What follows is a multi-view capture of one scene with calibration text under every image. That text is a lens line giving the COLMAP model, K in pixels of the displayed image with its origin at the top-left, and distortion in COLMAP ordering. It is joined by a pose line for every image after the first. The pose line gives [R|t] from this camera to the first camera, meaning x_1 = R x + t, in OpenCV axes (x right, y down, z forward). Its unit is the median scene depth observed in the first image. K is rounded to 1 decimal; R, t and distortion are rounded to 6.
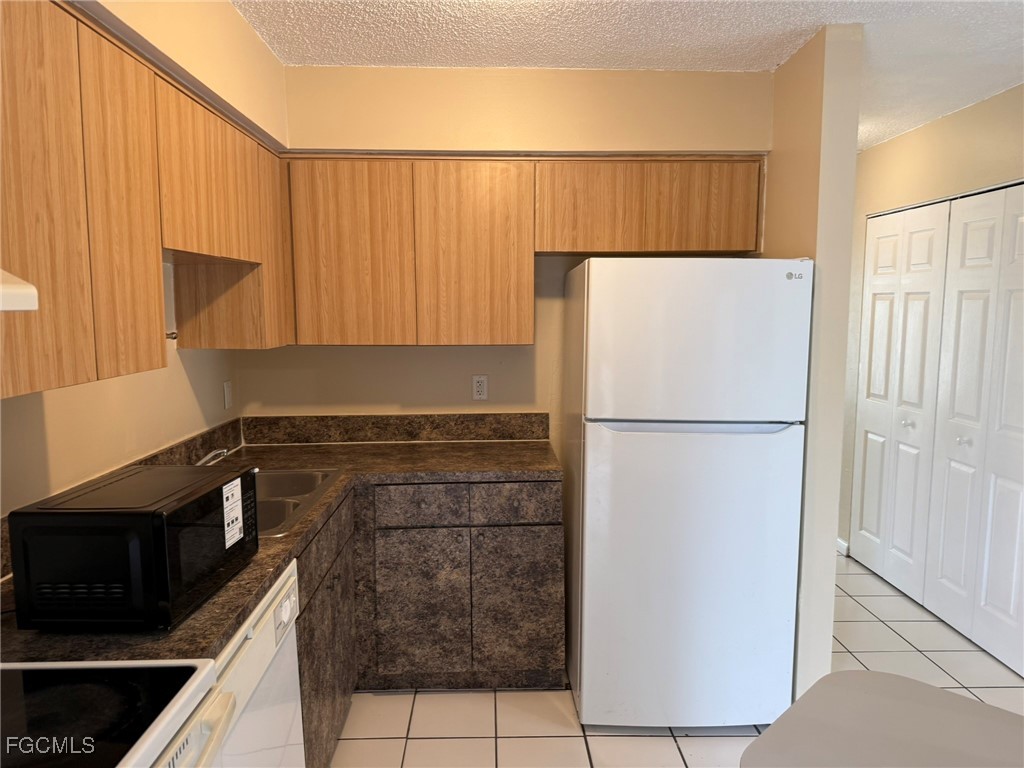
lens RADIAL K [[714.9, 0, 506.8], [0, 714.9, 387.0], [0, 0, 1]] dist [0.012091, -0.003921]
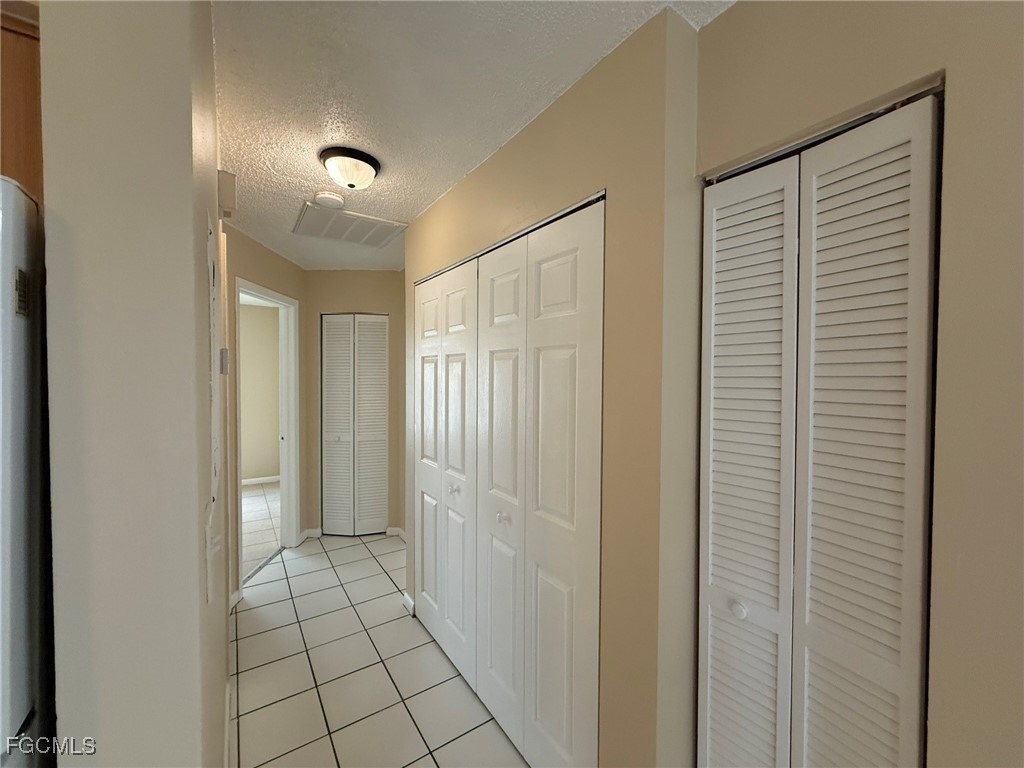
lens RADIAL K [[409.3, 0, 510.2], [0, 409.3, 383.4], [0, 0, 1]] dist [-0.002914, -0.000029]
pose [[0.833322, -0.004044, 0.552773, 0.343161], [0.055411, 0.995548, -0.076252, -0.048364], [-0.550004, 0.094172, 0.829836, 0.526589]]
